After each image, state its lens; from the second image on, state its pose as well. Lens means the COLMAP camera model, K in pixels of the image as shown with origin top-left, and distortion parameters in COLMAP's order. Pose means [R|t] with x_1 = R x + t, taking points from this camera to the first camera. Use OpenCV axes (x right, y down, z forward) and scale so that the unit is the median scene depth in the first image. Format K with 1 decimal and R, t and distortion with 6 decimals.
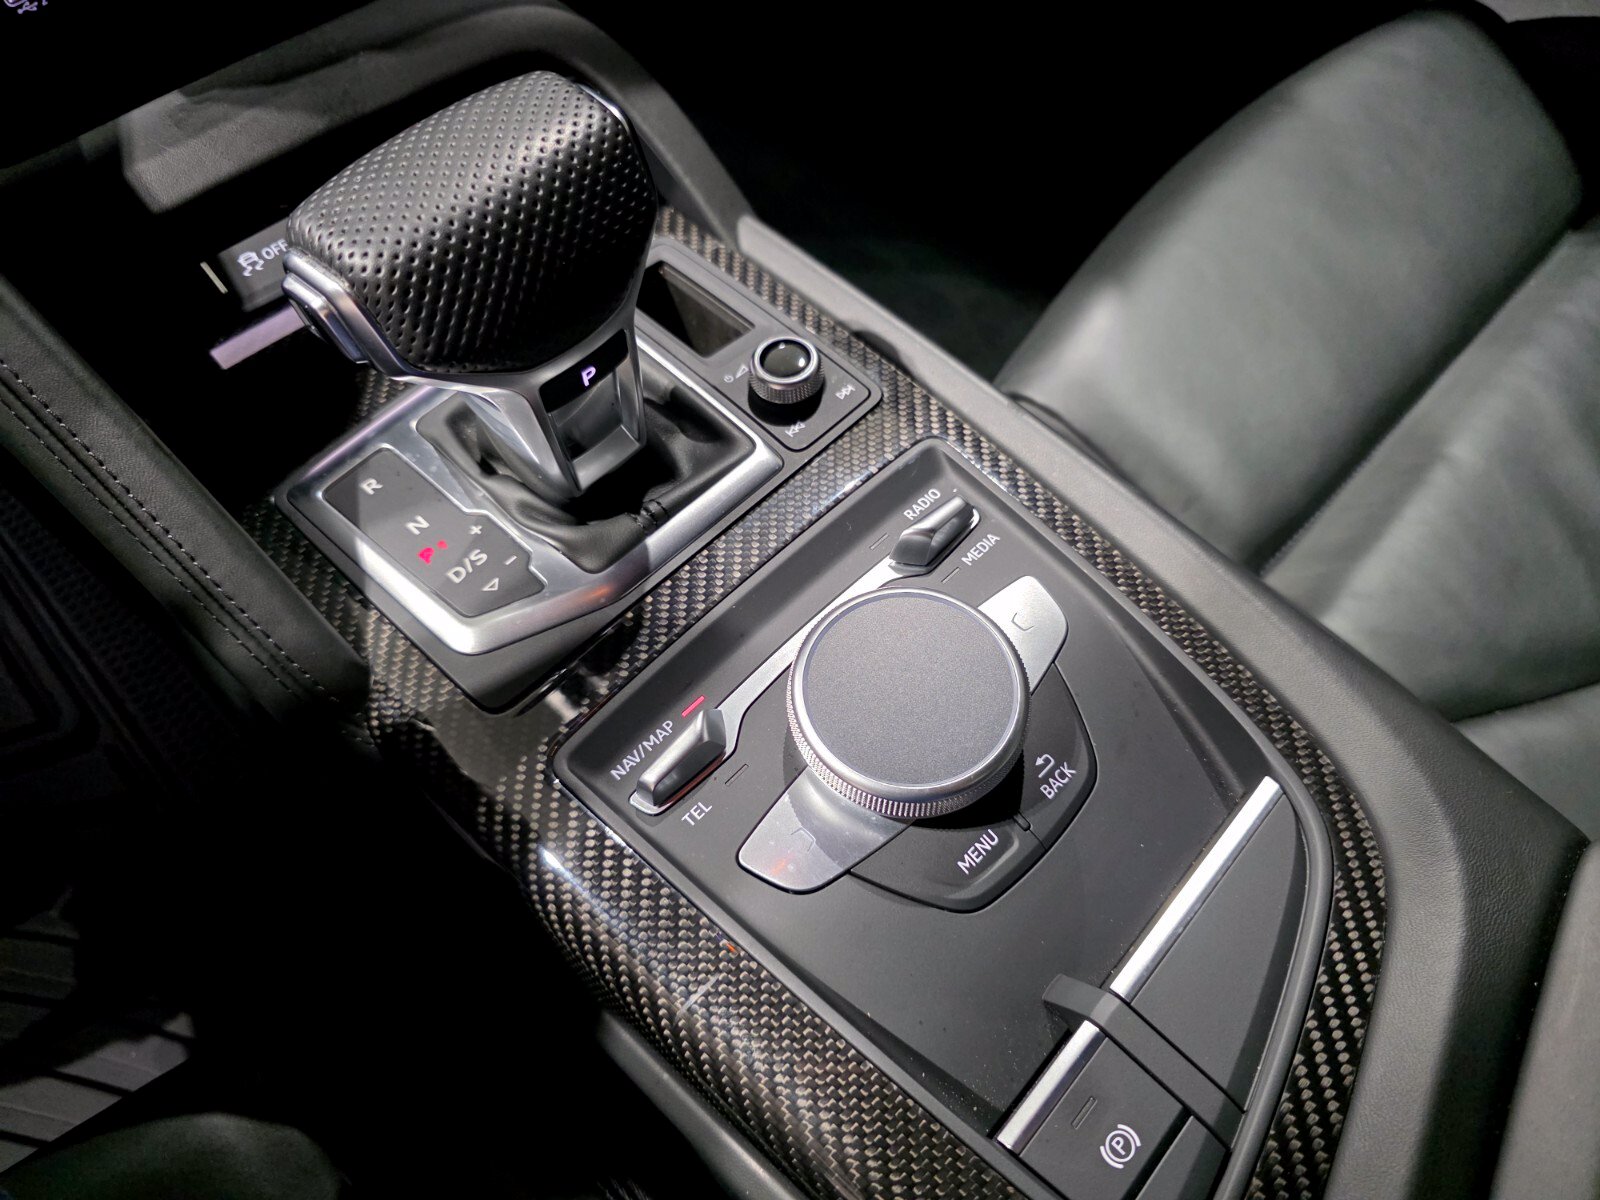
lens RADIAL K [[1078.9, 0, 803.2], [0, 1078.9, 577.0], [0, 0, 1]] dist [0.064171, -0.063676]
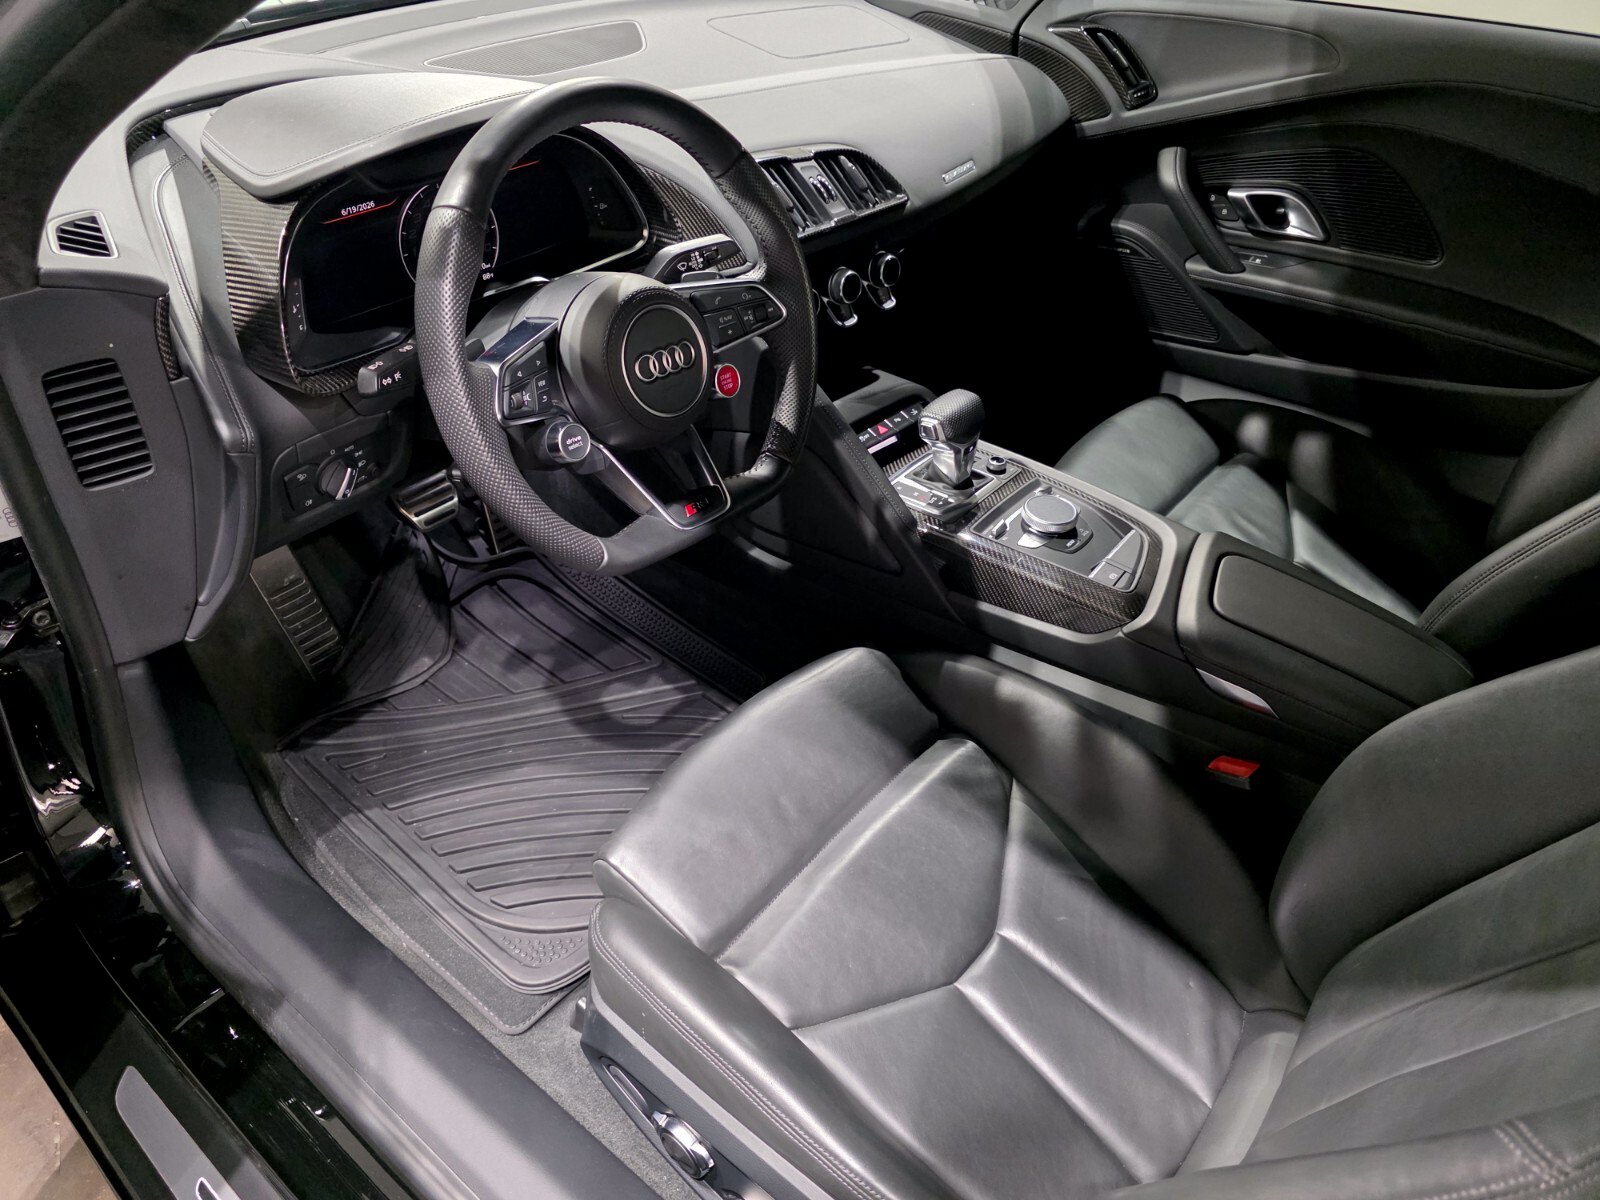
lens RADIAL K [[1078.9, 0, 803.2], [0, 1078.9, 577.0], [0, 0, 1]] dist [0.064171, -0.063676]
pose [[0.994625, -0.031821, 0.098533, -1.275541], [0.067574, 0.920506, -0.384841, 1.887011], [-0.078455, 0.389431, 0.917708, -2.713507]]
